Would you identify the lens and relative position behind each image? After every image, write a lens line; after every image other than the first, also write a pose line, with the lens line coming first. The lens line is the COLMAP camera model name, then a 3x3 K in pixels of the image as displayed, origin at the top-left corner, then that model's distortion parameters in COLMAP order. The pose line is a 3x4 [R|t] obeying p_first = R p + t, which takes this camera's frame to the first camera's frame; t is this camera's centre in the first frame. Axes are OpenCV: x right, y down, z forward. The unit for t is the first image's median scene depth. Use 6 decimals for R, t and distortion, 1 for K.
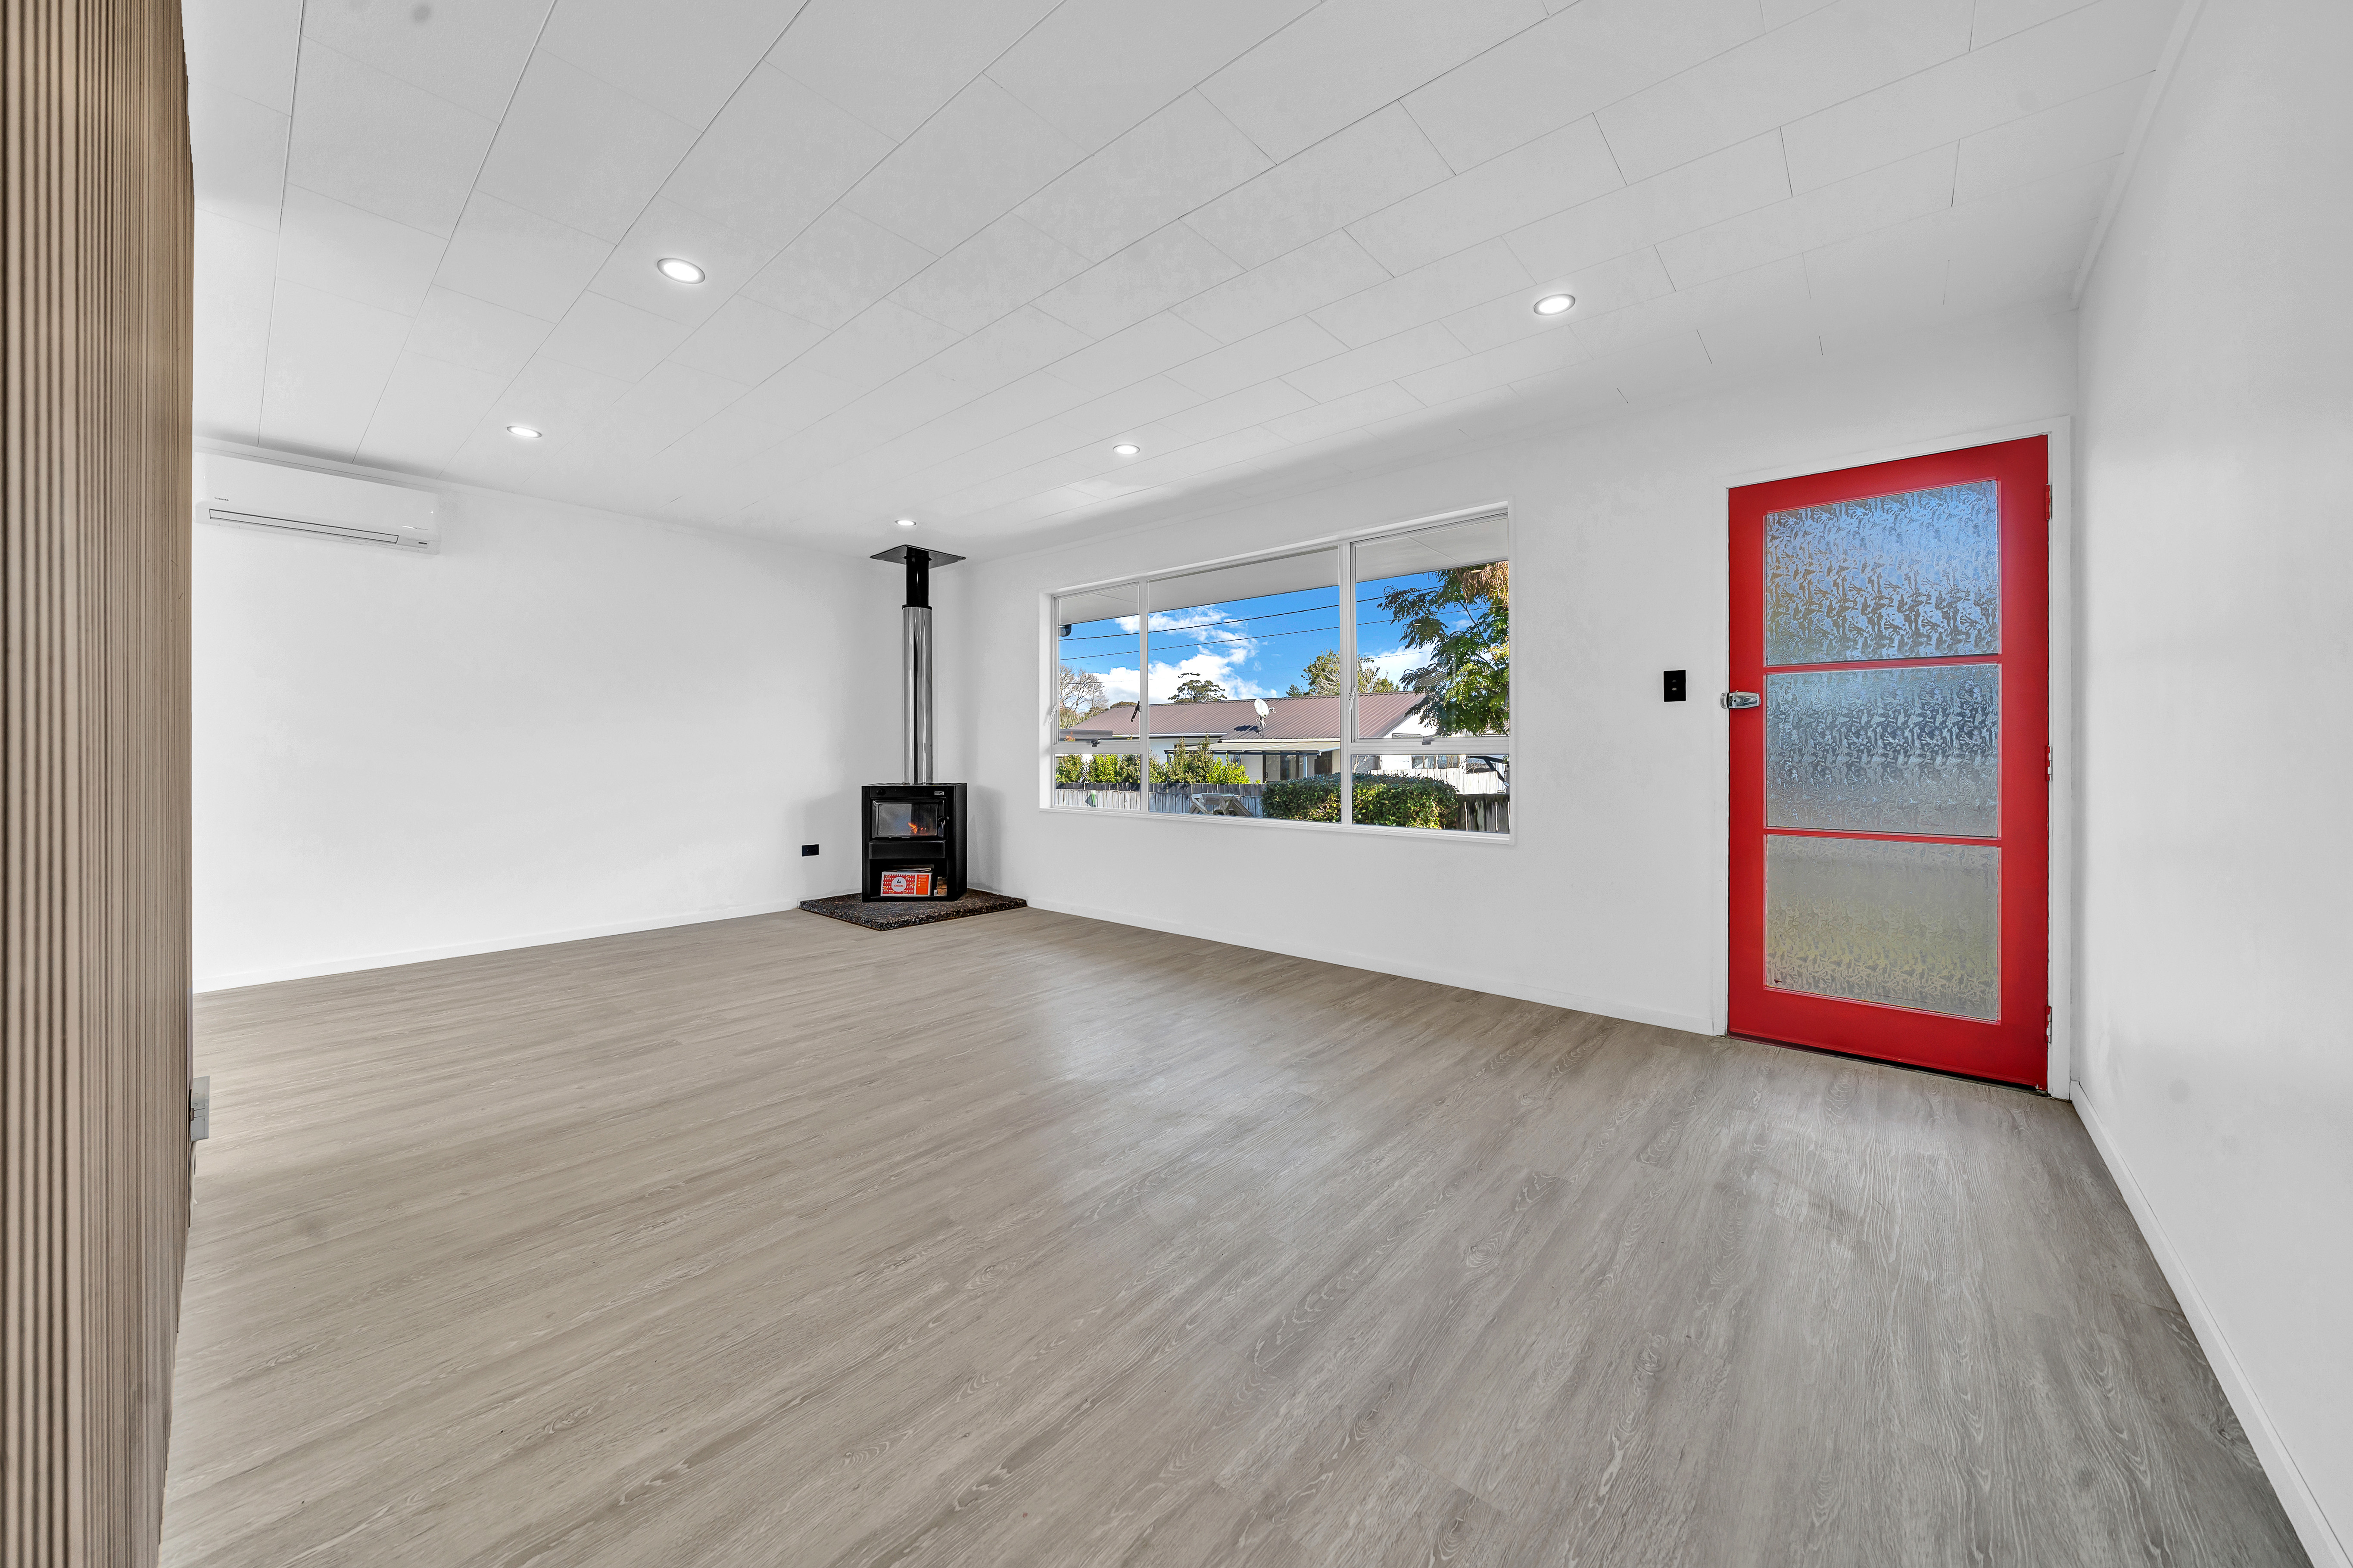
lens RADIAL K [[817.1, 0, 1176.8], [0, 817.1, 752.1], [0, 0, 1]] dist [-0.004125, -0.000105]
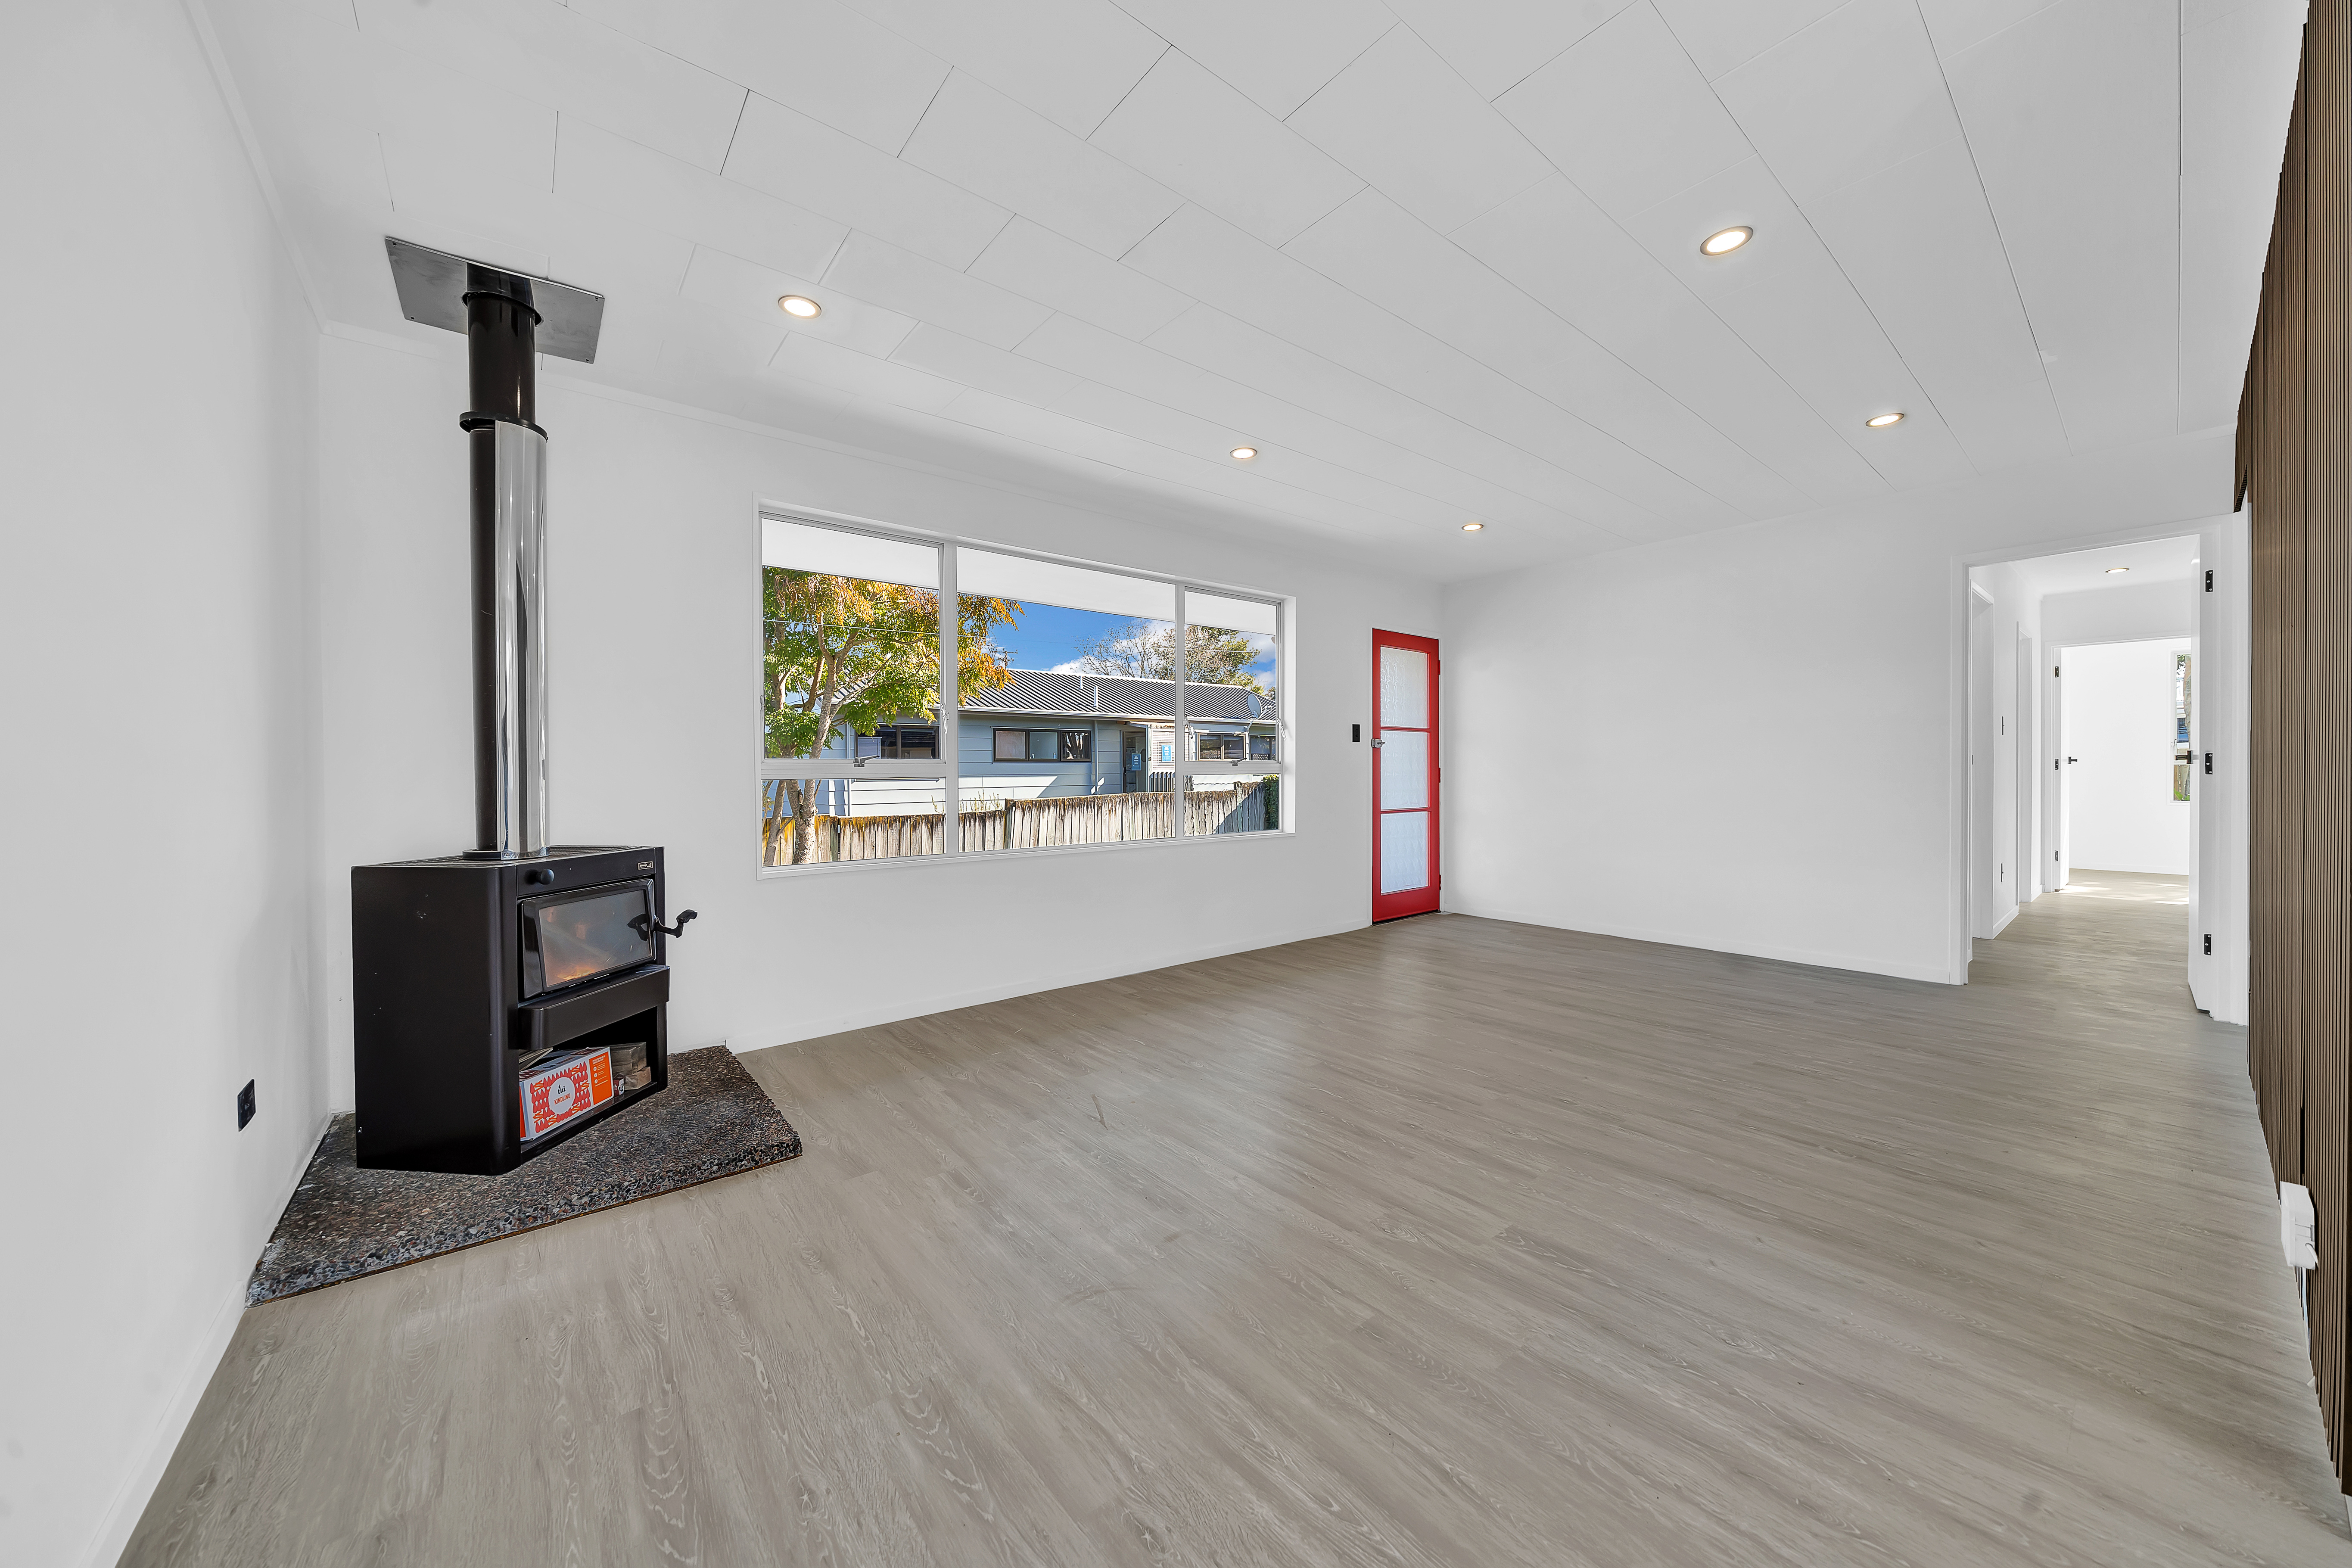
lens RADIAL K [[832.6, 0, 1176.0], [0, 832.6, 784.0], [0, 0, 1]] dist [-0.002635, -0.000169]
pose [[0.173986, -0.015667, 0.984623, -1.523212], [0.007080, 0.999867, 0.014658, -0.002082], [-0.984723, 0.004420, 0.174074, 1.349497]]
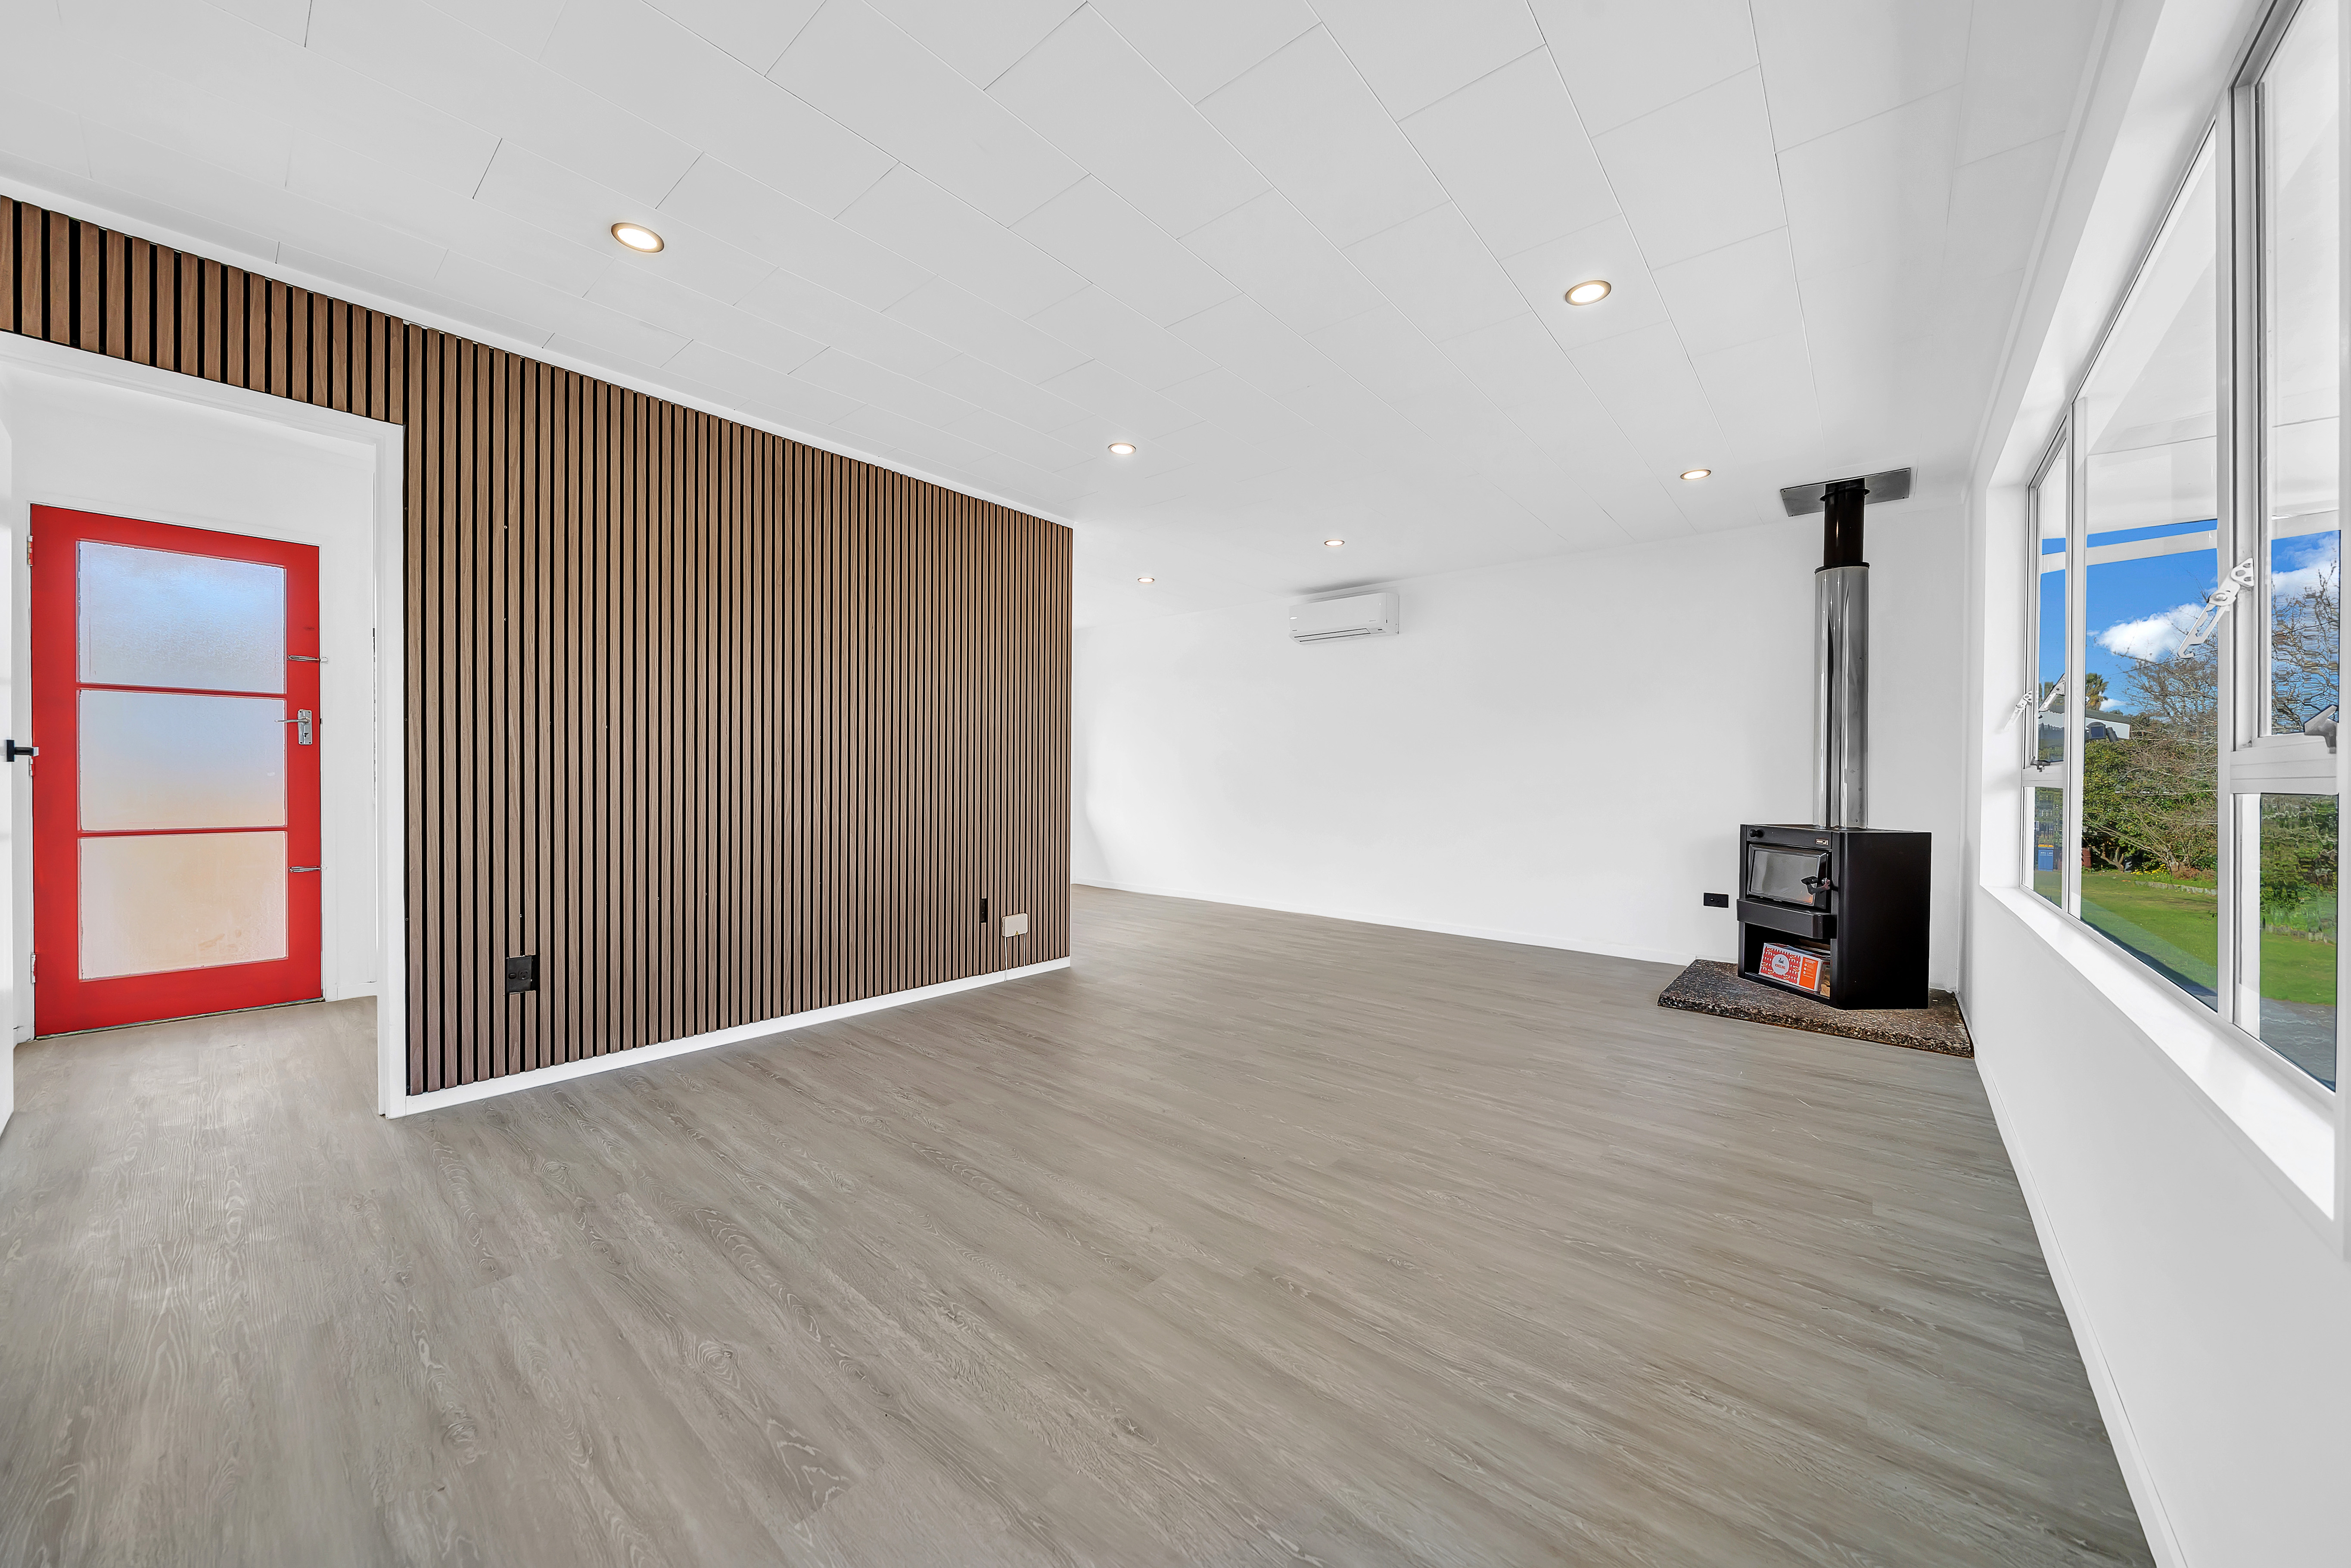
lens RADIAL K [[843.2, 0, 1175.5], [0, 843.2, 784.0], [0, 0, 1]] dist [-0.005839, 0.000053]
pose [[0.005428, 0.010151, -0.999934, 0.860331], [-0.009777, 0.999901, 0.010098, 0.002903], [0.999937, 0.009722, 0.005527, 1.015827]]
